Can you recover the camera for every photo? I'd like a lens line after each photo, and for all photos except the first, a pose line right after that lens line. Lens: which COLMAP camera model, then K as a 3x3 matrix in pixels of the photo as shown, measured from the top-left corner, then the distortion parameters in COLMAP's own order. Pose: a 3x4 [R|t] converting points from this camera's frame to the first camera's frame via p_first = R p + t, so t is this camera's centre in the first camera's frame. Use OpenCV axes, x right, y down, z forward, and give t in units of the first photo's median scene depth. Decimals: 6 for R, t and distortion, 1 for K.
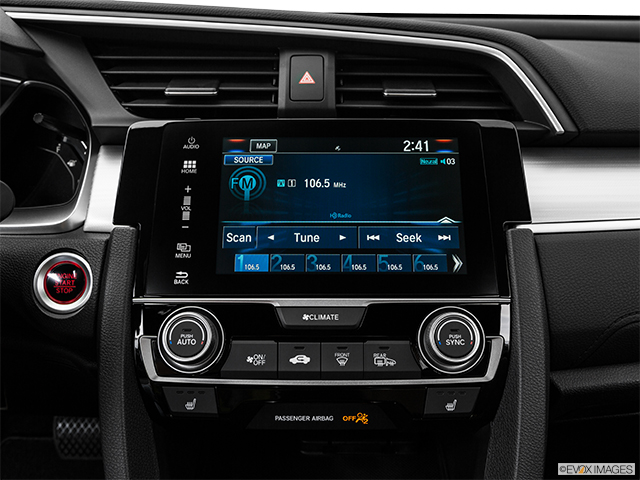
lens RADIAL K [[650.9, 0, 320.4], [0, 650.9, 240.0], [0, 0, 1]] dist [-0.035705, 0.000000]
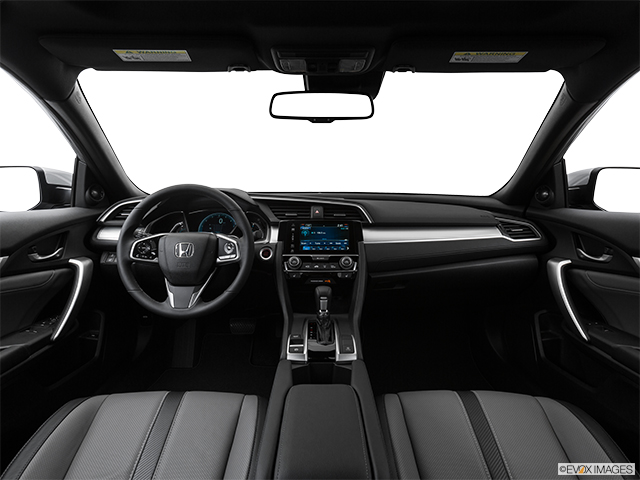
lens RADIAL K [[396.1, 0, 316.6], [0, 396.1, 238.6], [0, 0, 1]] dist [0.035496, 0.002442]
pose [[0.999939, 0.002516, 0.010739, -0.059490], [-0.000711, 0.986318, -0.164852, 0.445755], [-0.011007, 0.164834, 0.986260, -1.927446]]
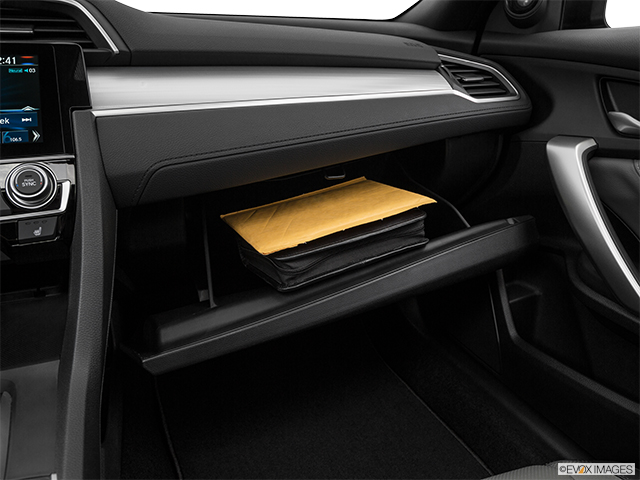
lens RADIAL K [[482.6, 0, 319.9], [0, 482.6, 236.5], [0, 0, 1]] dist [-0.101659, 0.029728]
pose [[0.916385, -0.121652, 0.381366, 0.355183], [0.110465, 0.992561, 0.051180, 0.264739], [-0.384755, -0.004773, 0.923006, -0.184917]]
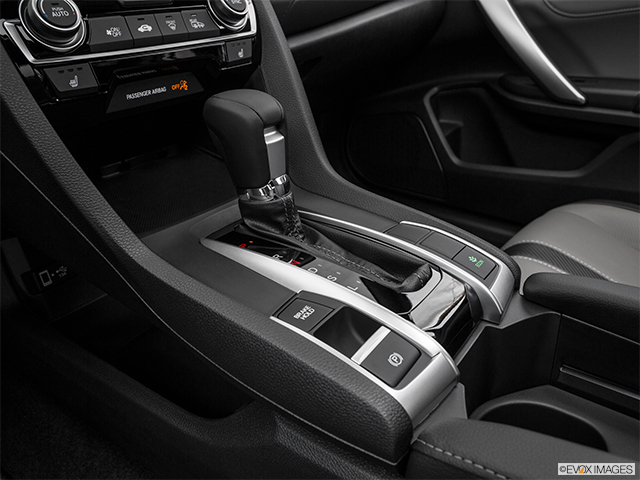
lens RADIAL K [[521.8, 0, 318.5], [0, 521.8, 239.8], [0, 0, 1]] dist [-0.083987, 0.015237]
pose [[0.576569, -0.367081, 0.729945, -0.639689], [0.267705, 0.928951, 0.255704, 0.368103], [-0.771947, 0.047979, 0.633874, 0.155144]]
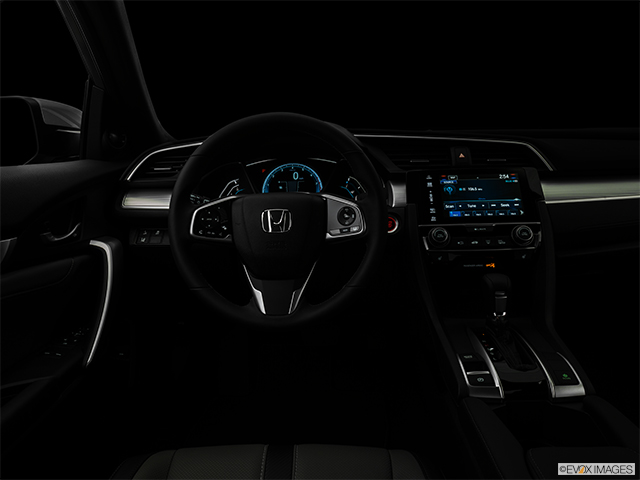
lens RADIAL K [[532.5, 0, 319.0], [0, 532.5, 235.7], [0, 0, 1]] dist [-0.009967, 0.007120]
pose [[0.999628, -0.023015, -0.014605, -0.695812], [0.021285, 0.993791, -0.109210, 0.388443], [0.017028, 0.108858, 0.993911, -1.466920]]
